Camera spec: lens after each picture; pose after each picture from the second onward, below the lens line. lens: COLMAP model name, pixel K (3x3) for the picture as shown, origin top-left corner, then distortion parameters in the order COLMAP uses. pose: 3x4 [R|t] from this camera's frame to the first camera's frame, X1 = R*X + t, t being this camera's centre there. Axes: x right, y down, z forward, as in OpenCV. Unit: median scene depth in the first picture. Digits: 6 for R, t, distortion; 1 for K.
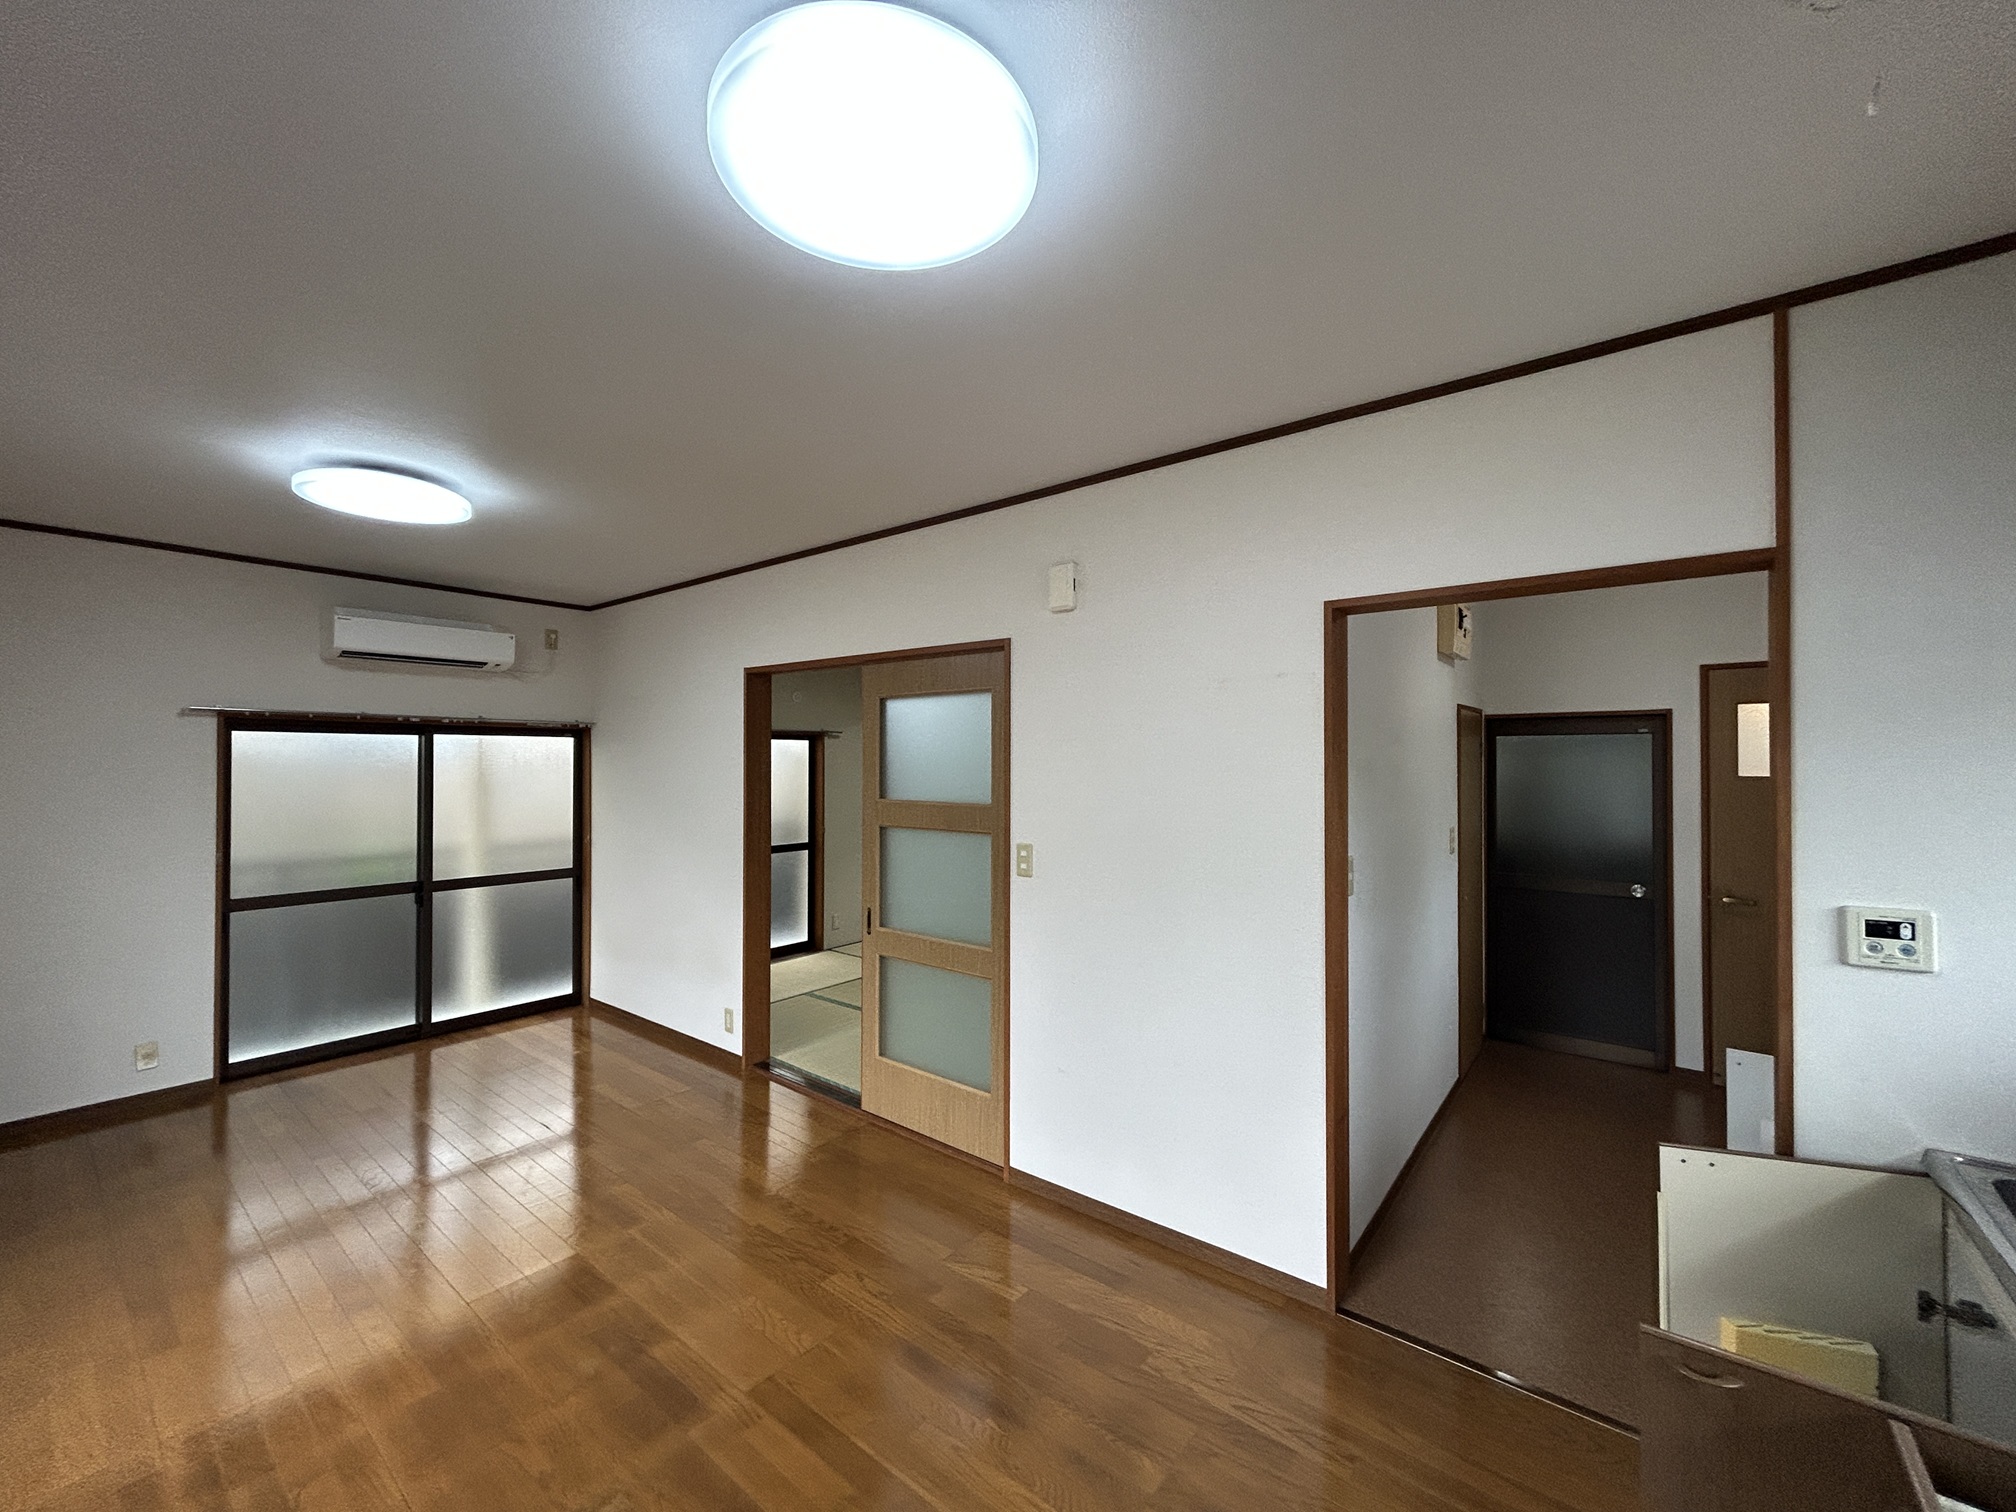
lens RADIAL K [[805.2, 0, 1008.0], [0, 805.2, 756.0], [0, 0, 1]] dist [-0.000554, -0.000005]
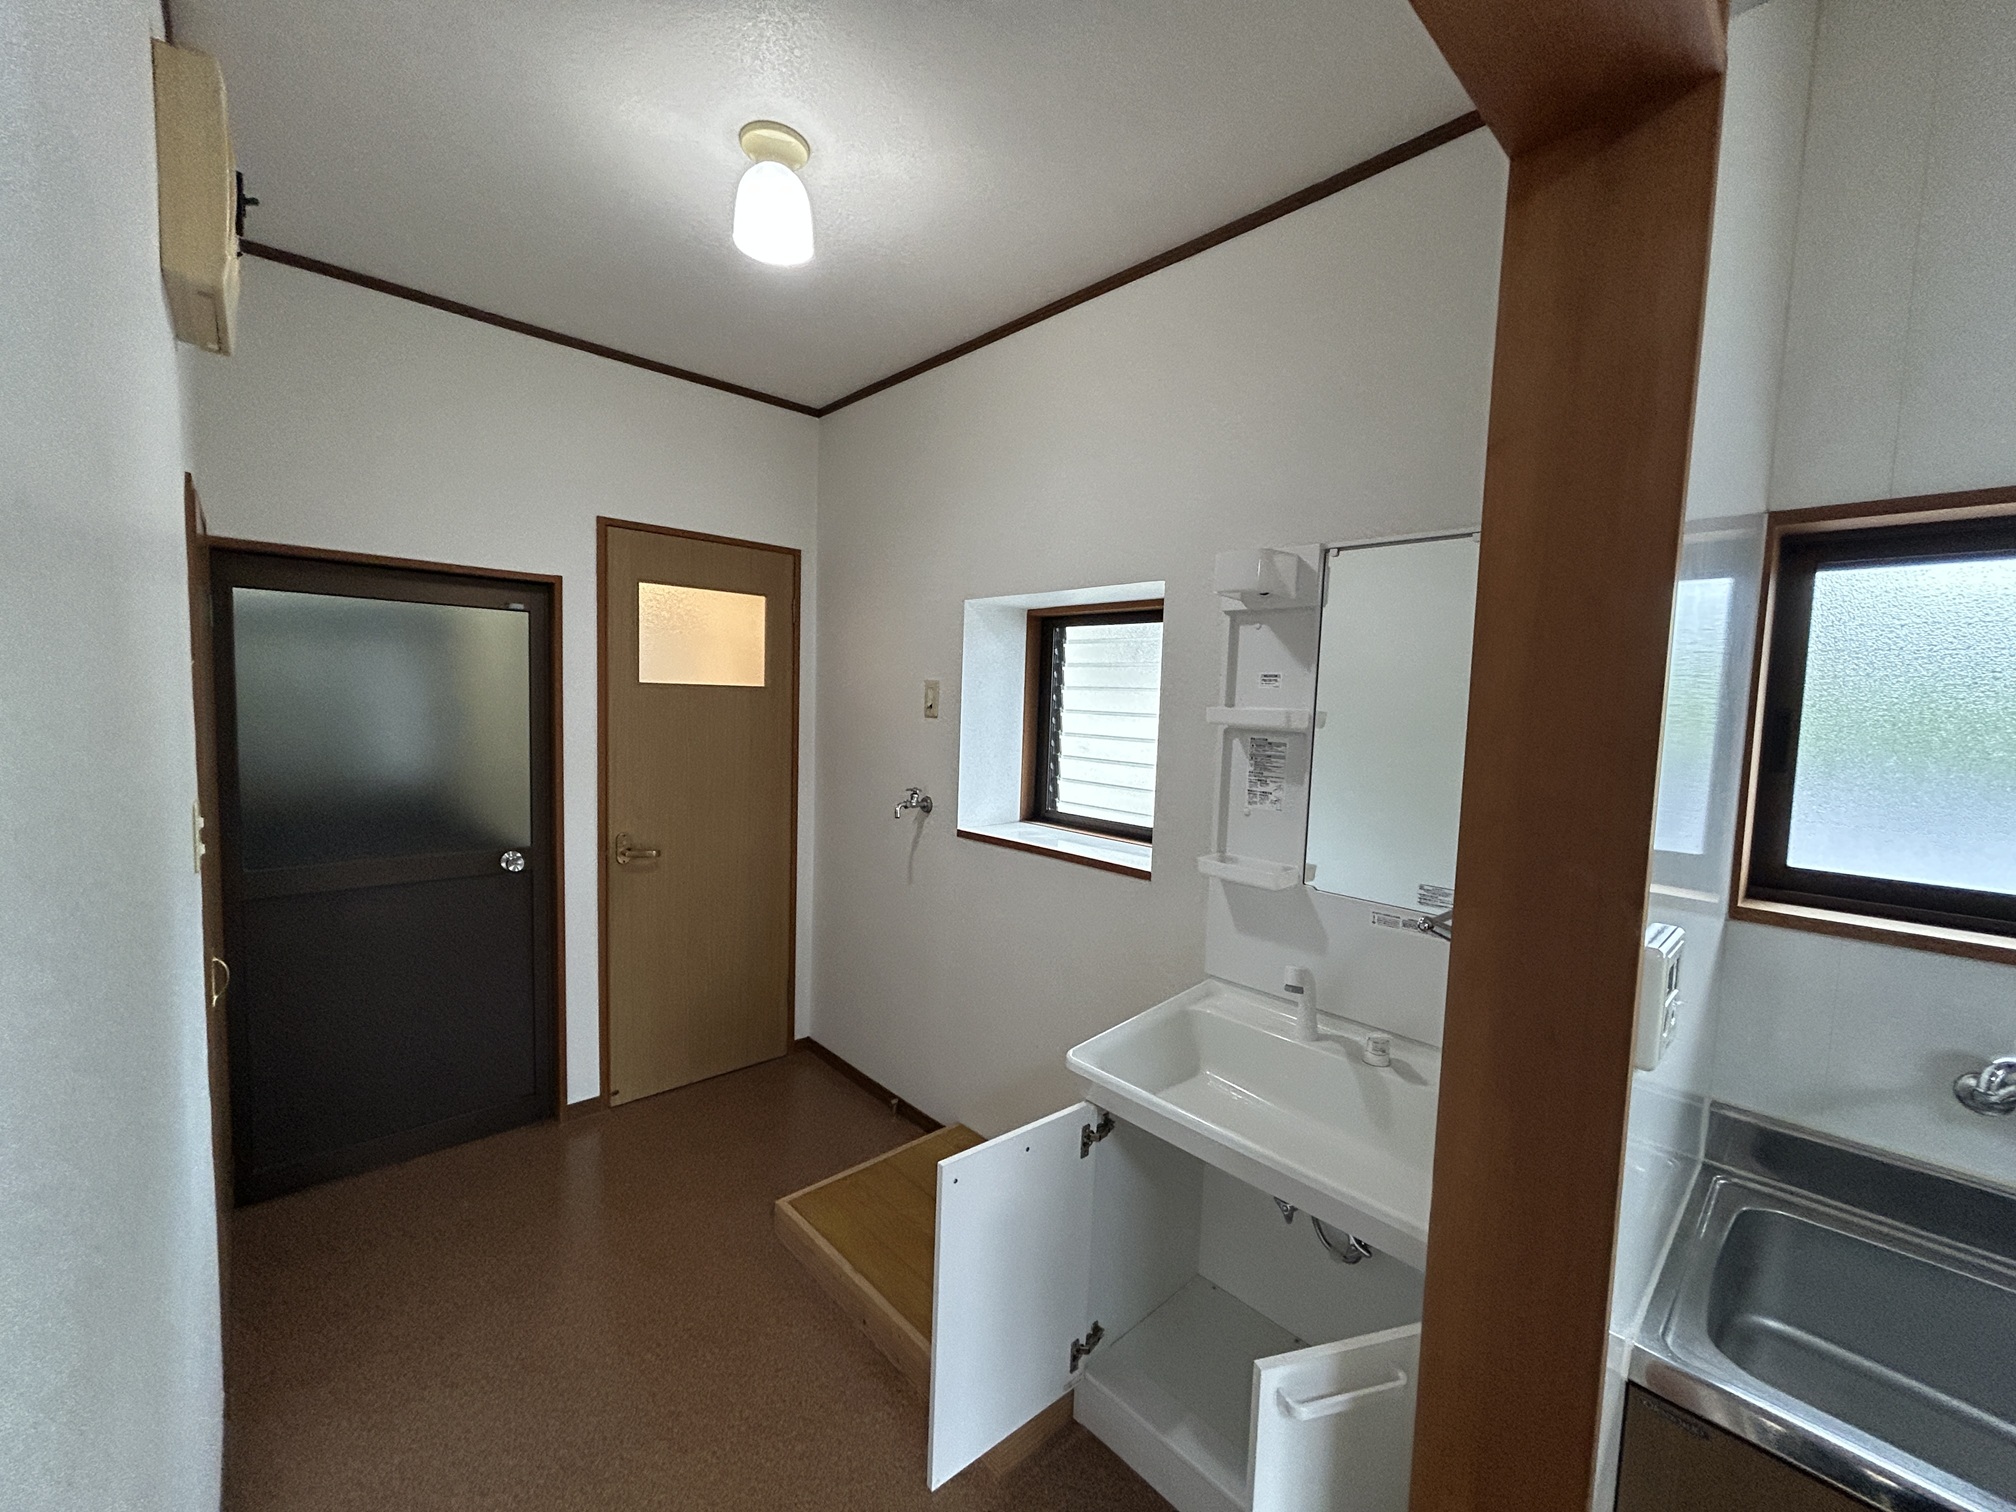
lens RADIAL K [[805.2, 0, 1008.0], [0, 805.2, 756.0], [0, 0, 1]] dist [-0.000554, -0.000005]
pose [[0.381038, -0.058902, 0.922681, 0.367623], [-0.043357, 0.995732, 0.081471, 0.015119], [-0.923542, -0.071048, 0.376858, 0.426041]]
